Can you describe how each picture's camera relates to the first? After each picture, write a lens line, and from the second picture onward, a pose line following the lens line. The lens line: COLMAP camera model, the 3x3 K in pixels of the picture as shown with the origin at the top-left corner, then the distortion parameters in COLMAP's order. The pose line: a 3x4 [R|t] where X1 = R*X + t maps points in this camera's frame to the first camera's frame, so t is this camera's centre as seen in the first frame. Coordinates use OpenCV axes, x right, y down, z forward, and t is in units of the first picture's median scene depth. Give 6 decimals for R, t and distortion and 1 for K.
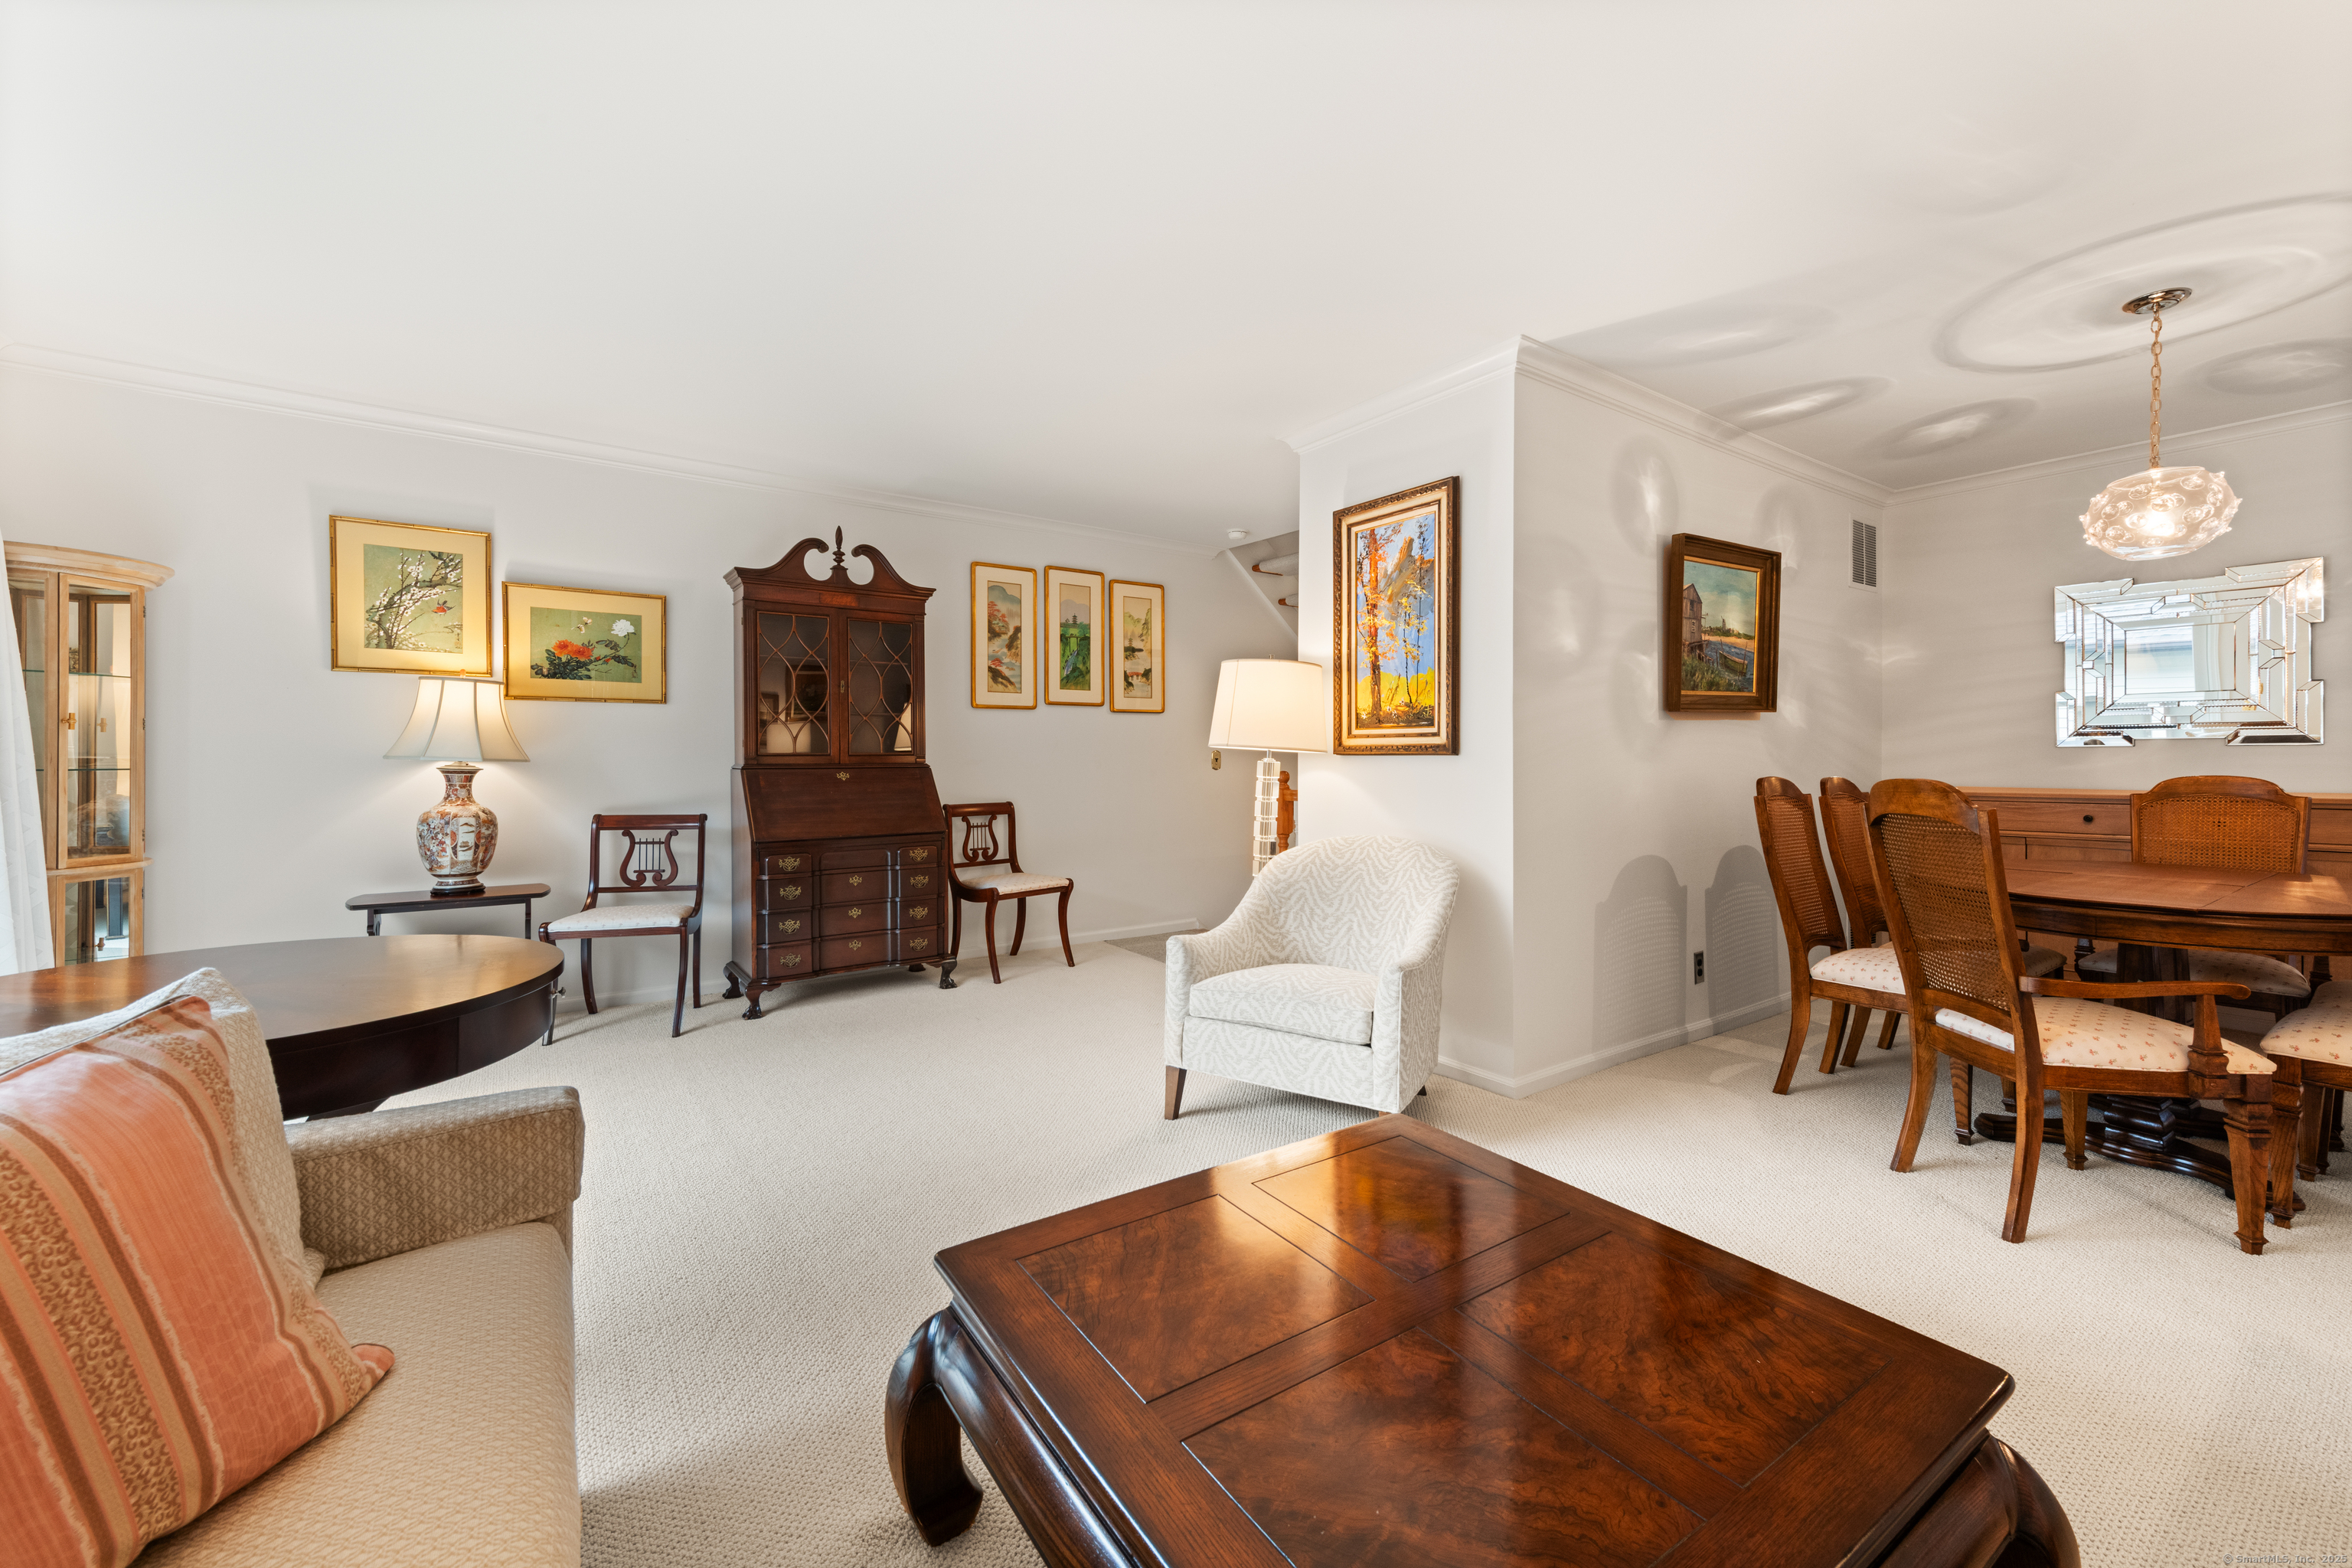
lens RADIAL K [[916.9, 0, 1182.3], [0, 916.9, 766.3], [0, 0, 1]] dist [0.004094, 0.000058]
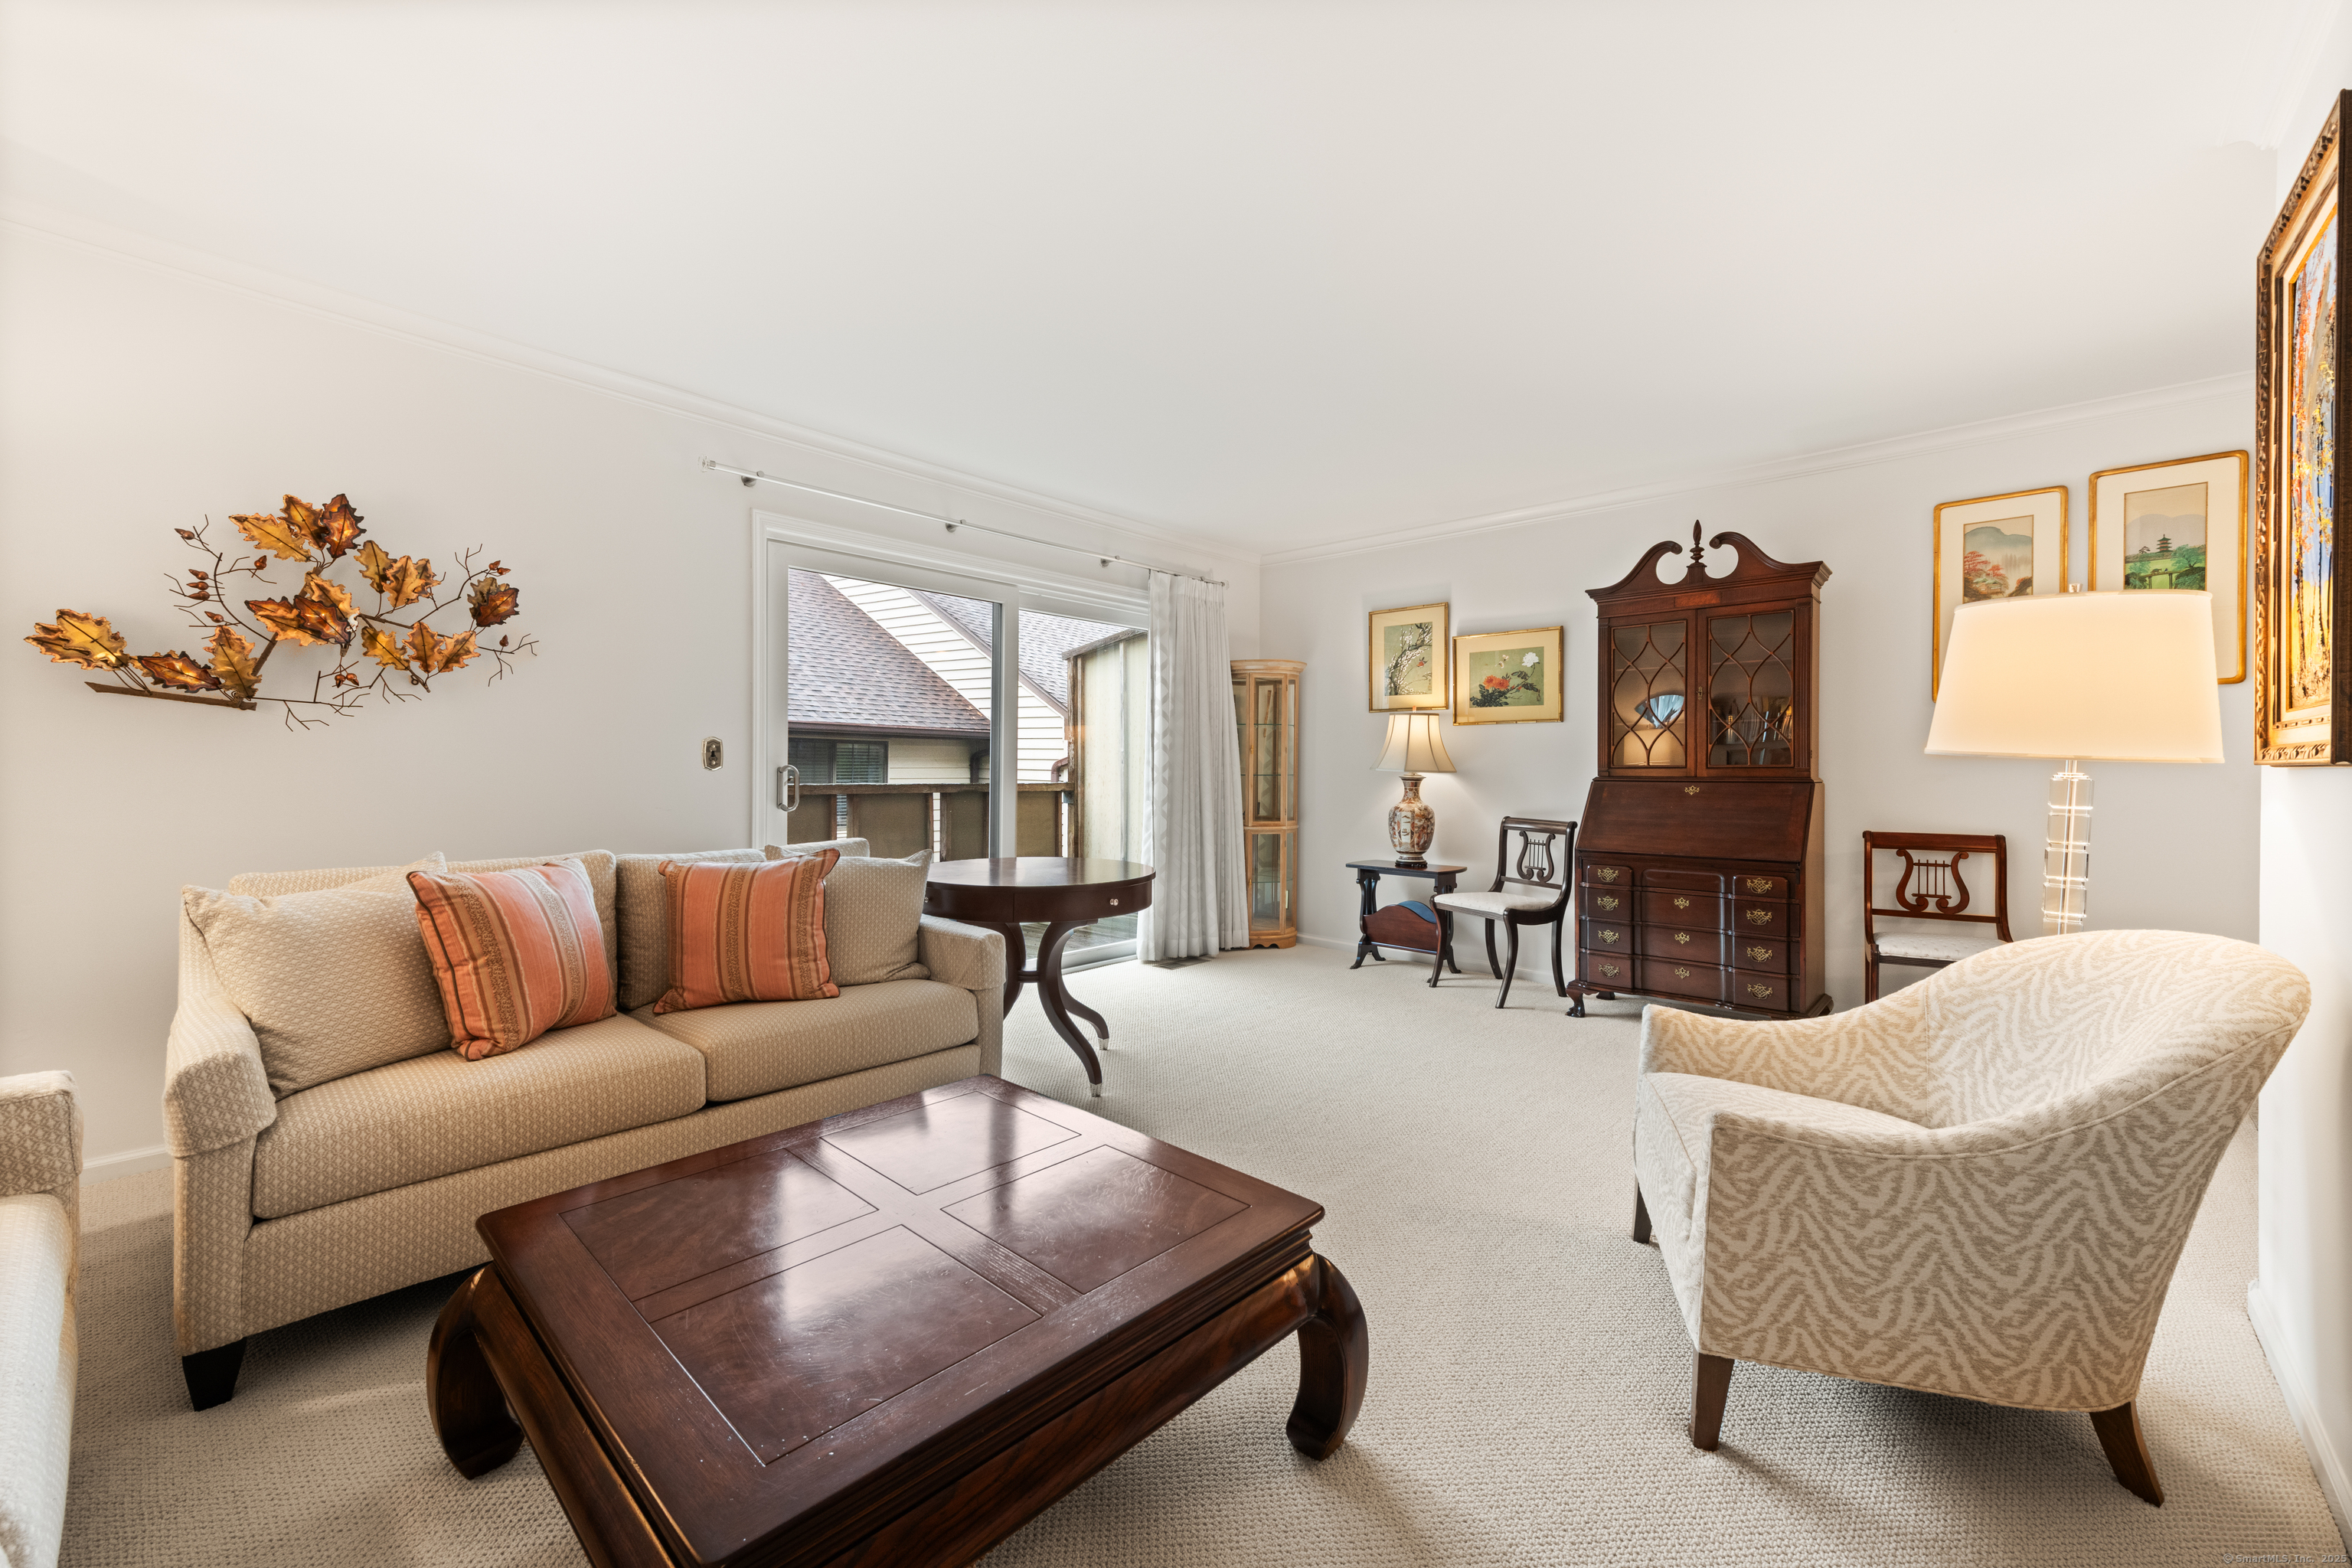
lens RADIAL K [[916.9, 0, 1179.7], [0, 916.9, 775.1], [0, 0, 1]] dist [0.004094, 0.000058]
pose [[0.222715, 0.008978, -0.974842, 0.439664], [-0.011403, 0.999913, 0.006604, -0.005192], [0.974817, 0.009645, 0.222798, 0.303454]]
